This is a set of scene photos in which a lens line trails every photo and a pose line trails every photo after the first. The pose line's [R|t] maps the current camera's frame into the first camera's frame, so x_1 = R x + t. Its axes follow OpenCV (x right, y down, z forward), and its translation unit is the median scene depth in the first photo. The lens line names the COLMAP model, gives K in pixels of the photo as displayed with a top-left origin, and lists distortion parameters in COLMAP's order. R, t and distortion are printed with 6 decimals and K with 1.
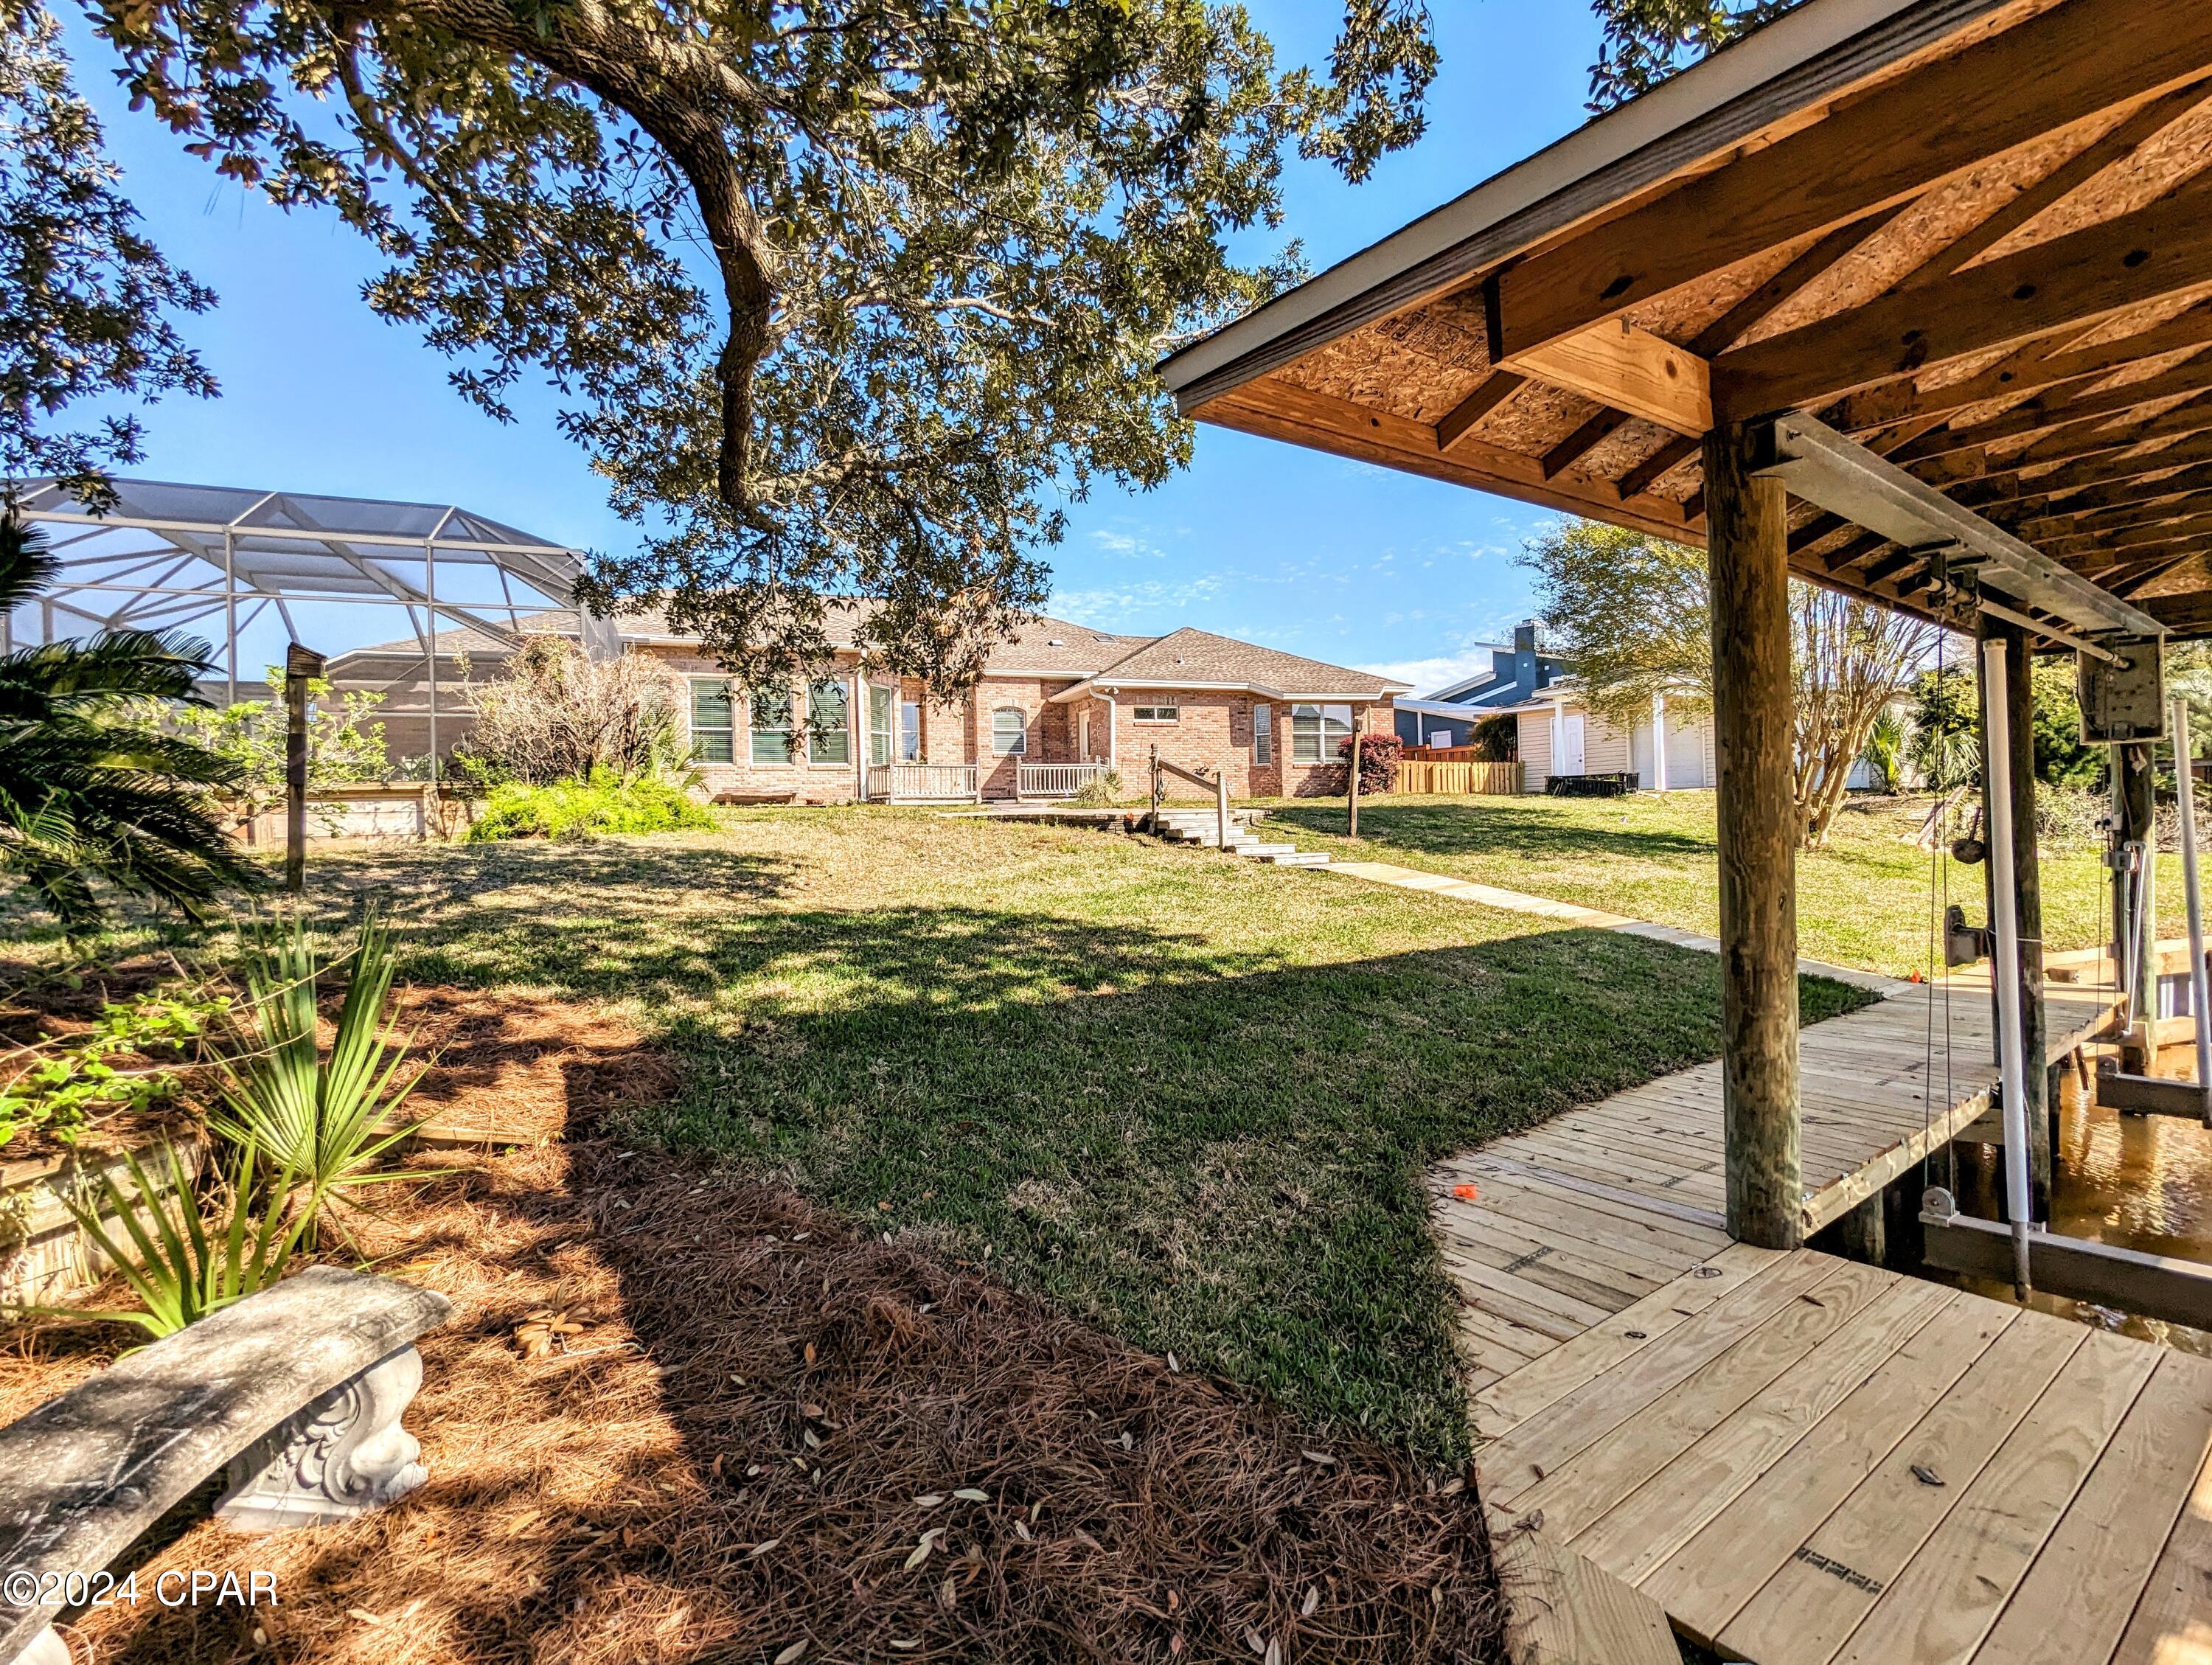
lens RADIAL K [[1058.6, 0, 1113.4], [0, 1058.6, 828.9], [0, 0, 1]] dist [0.012981, 0.000202]
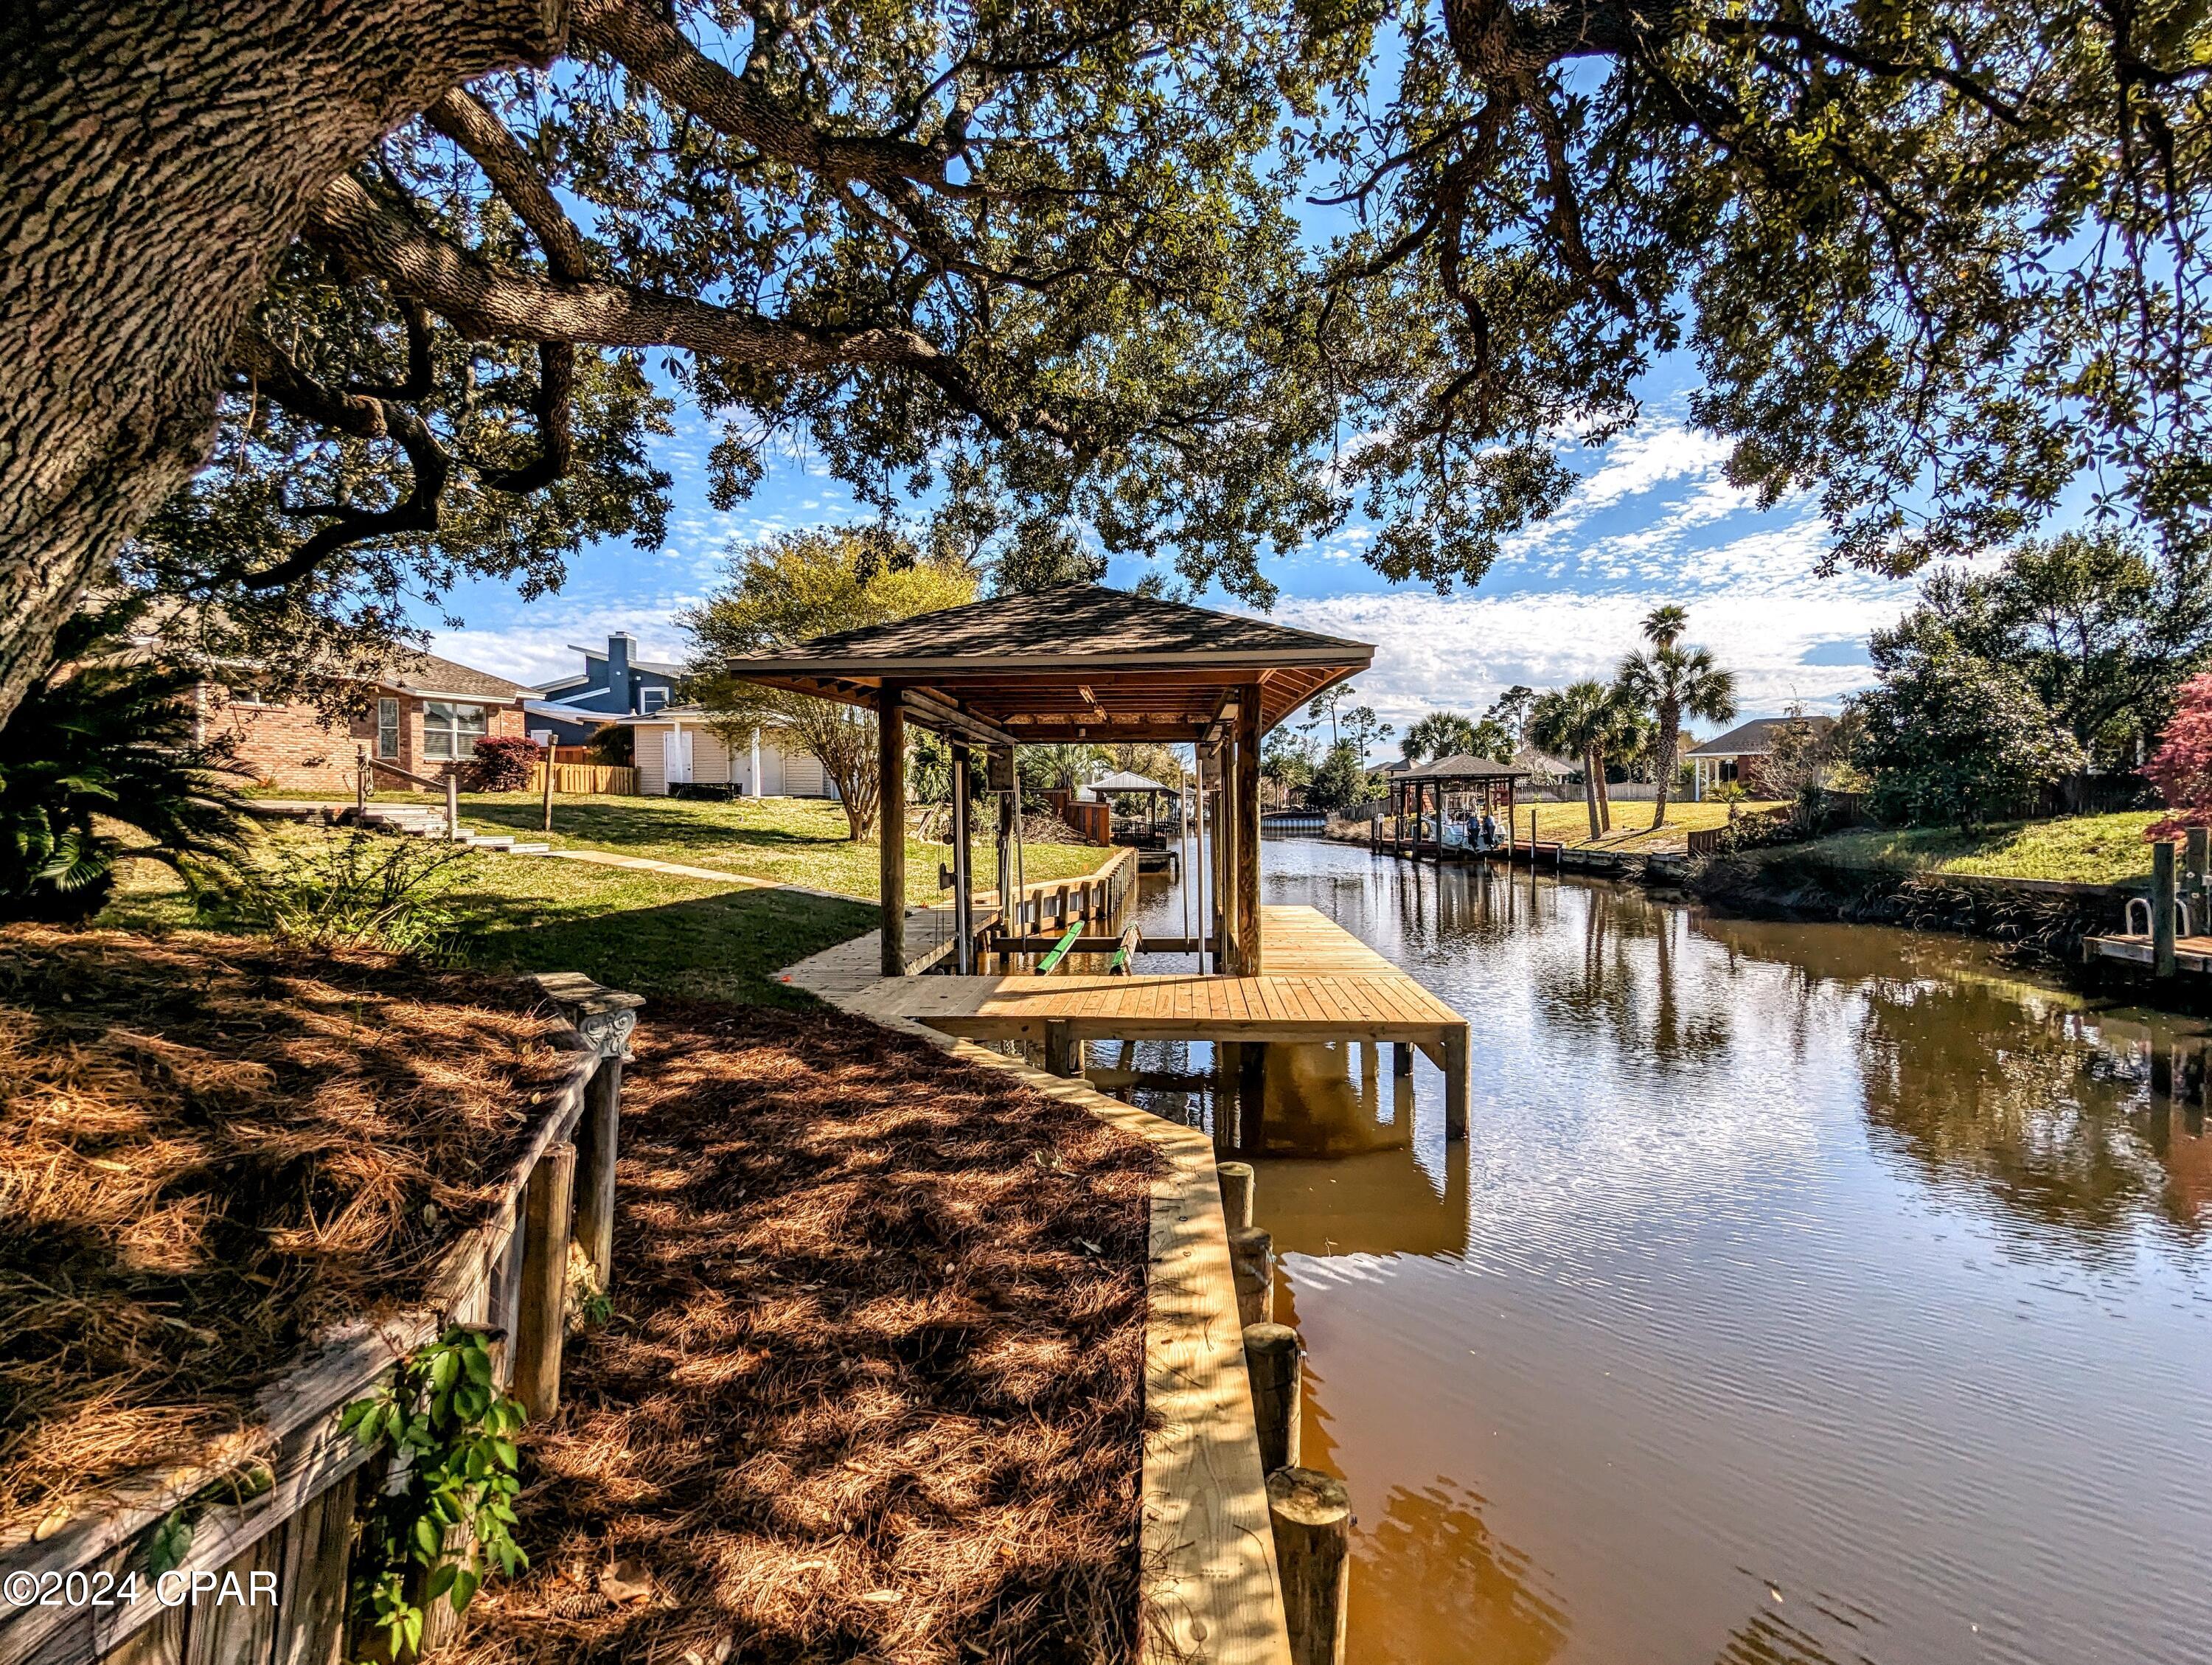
lens RADIAL K [[1058.6, 0, 1113.4], [0, 1058.6, 828.9], [0, 0, 1]] dist [0.012981, 0.000202]
pose [[0.665267, 0.008512, 0.746557, -0.158198], [-0.011521, 0.999933, -0.001135, -0.000672], [-0.746517, -0.007846, 0.665320, -0.186130]]
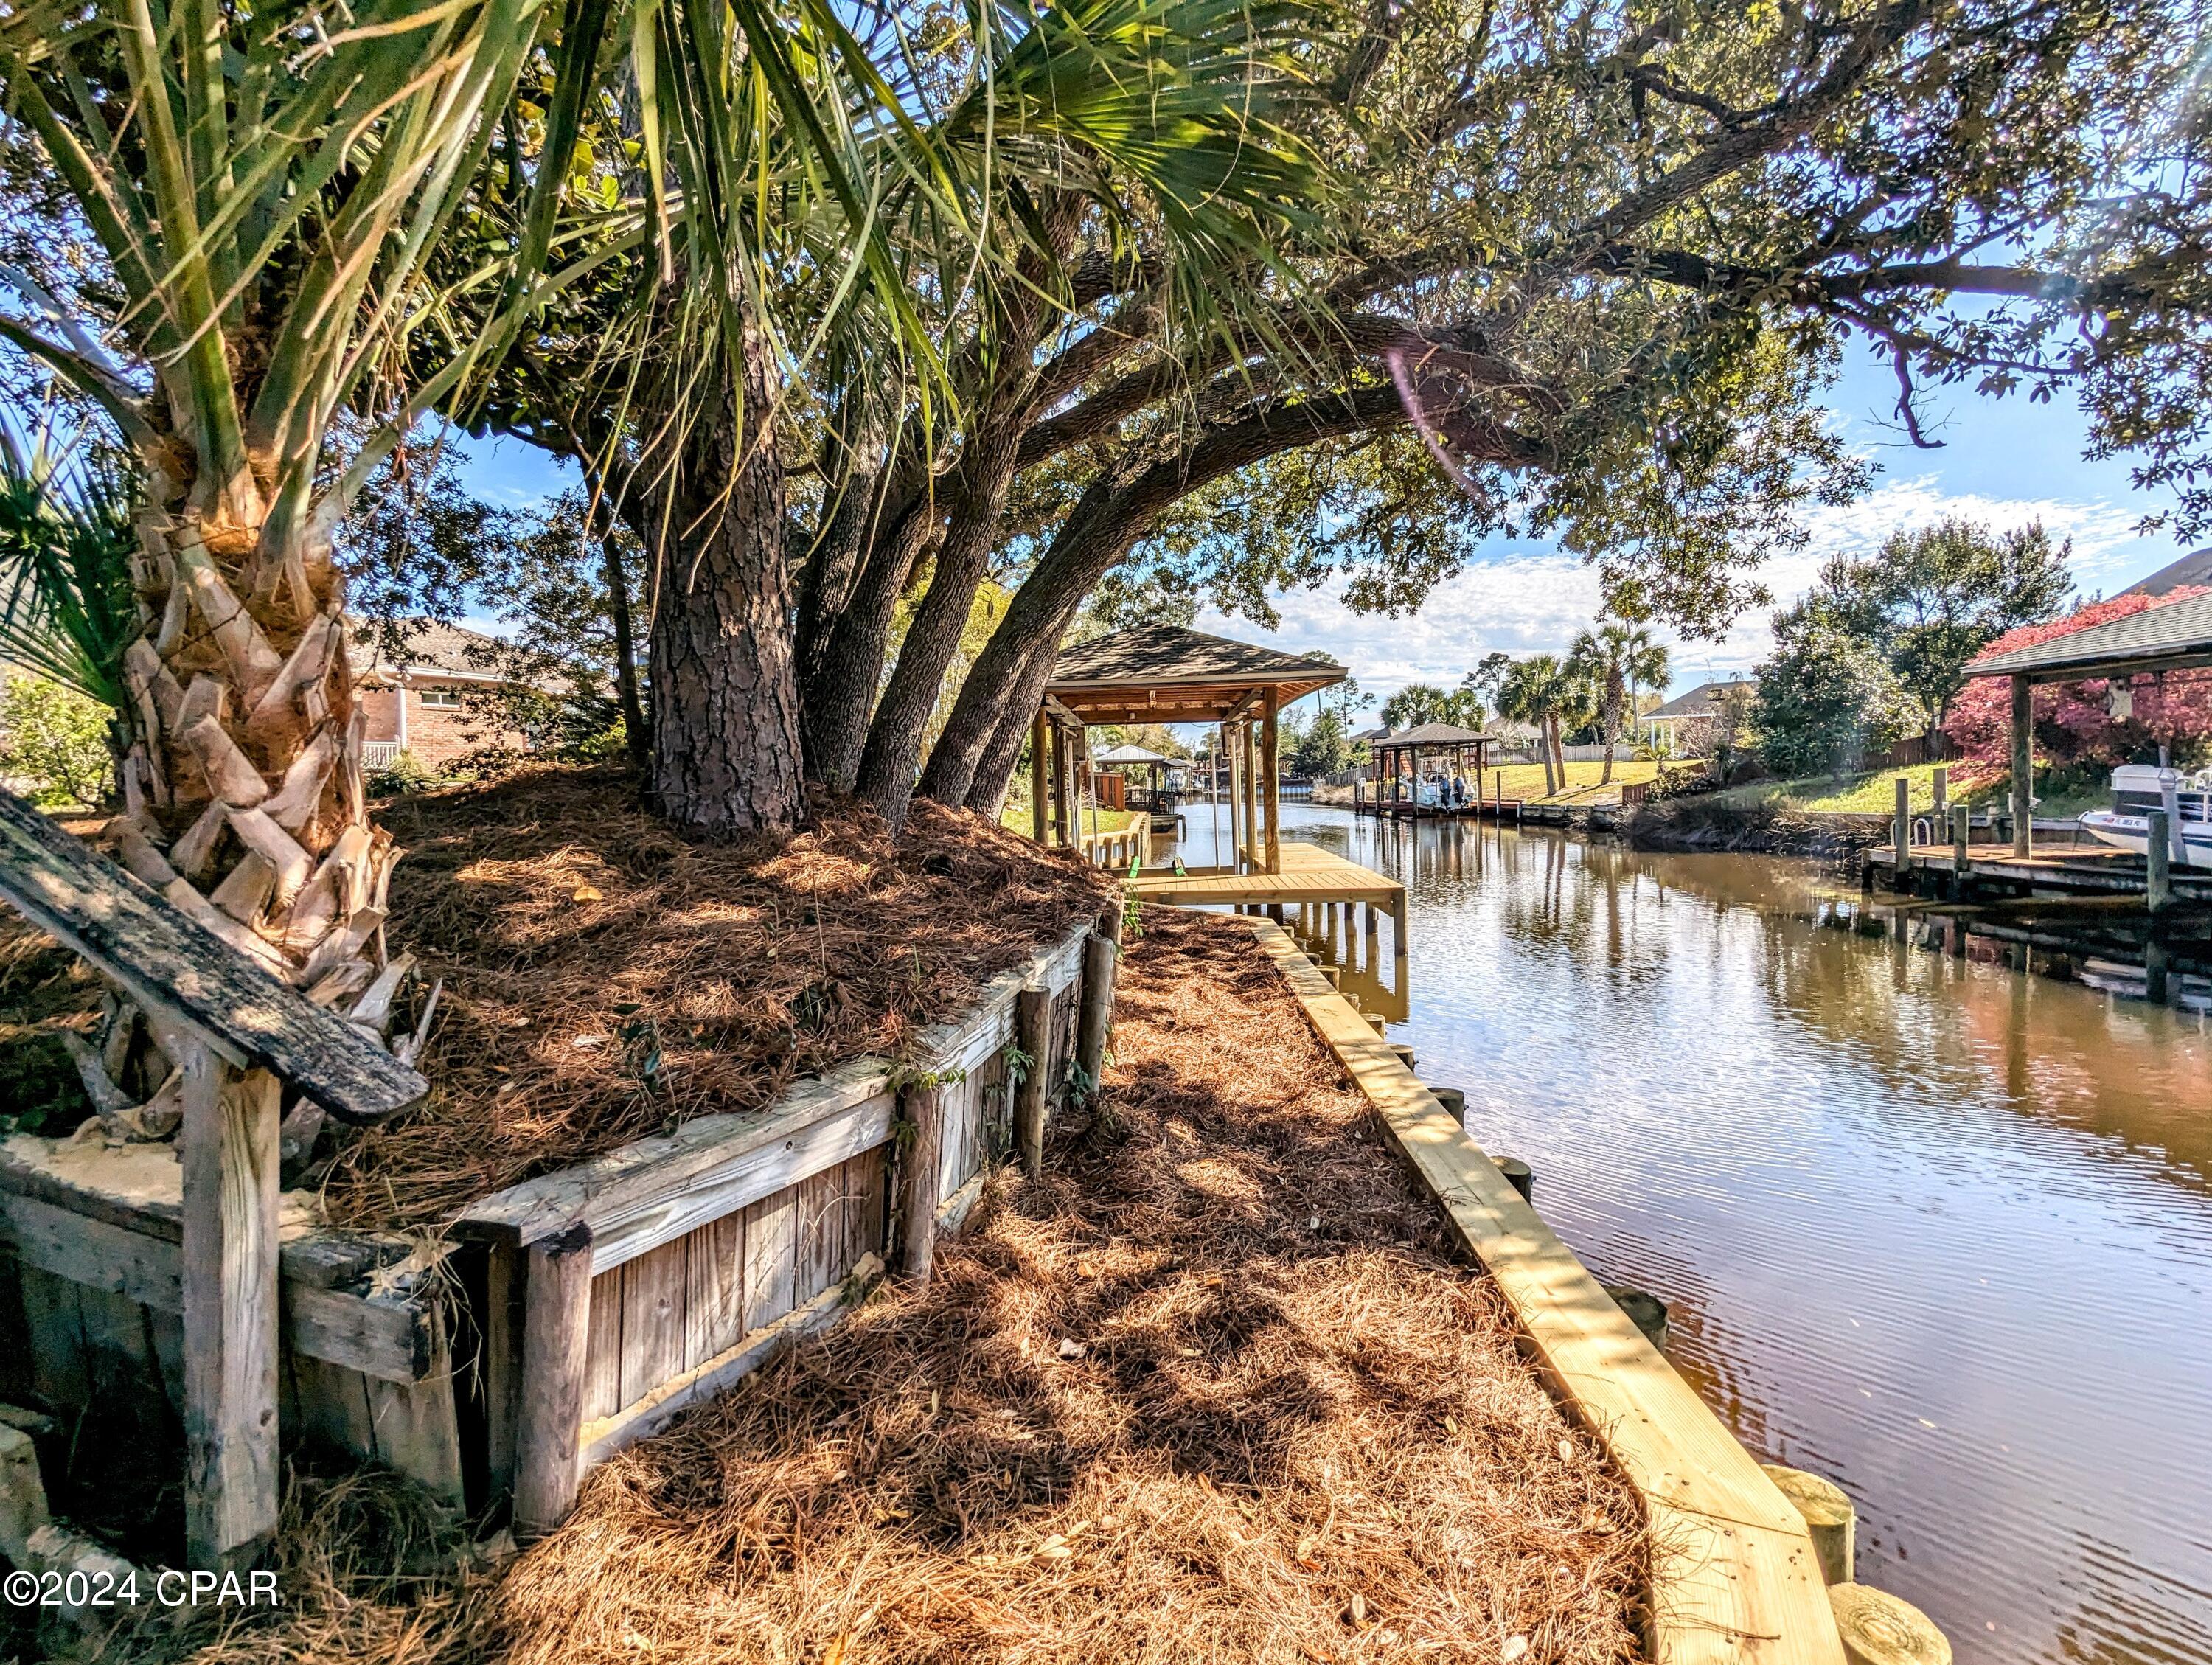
lens RADIAL K [[1058.6, 0, 1113.4], [0, 1058.6, 828.9], [0, 0, 1]] dist [0.012981, 0.000202]
pose [[0.655345, -0.025400, 0.754903, -0.299797], [0.011193, 0.999651, 0.023919, 0.007670], [-0.755247, -0.007226, 0.655400, -0.265330]]
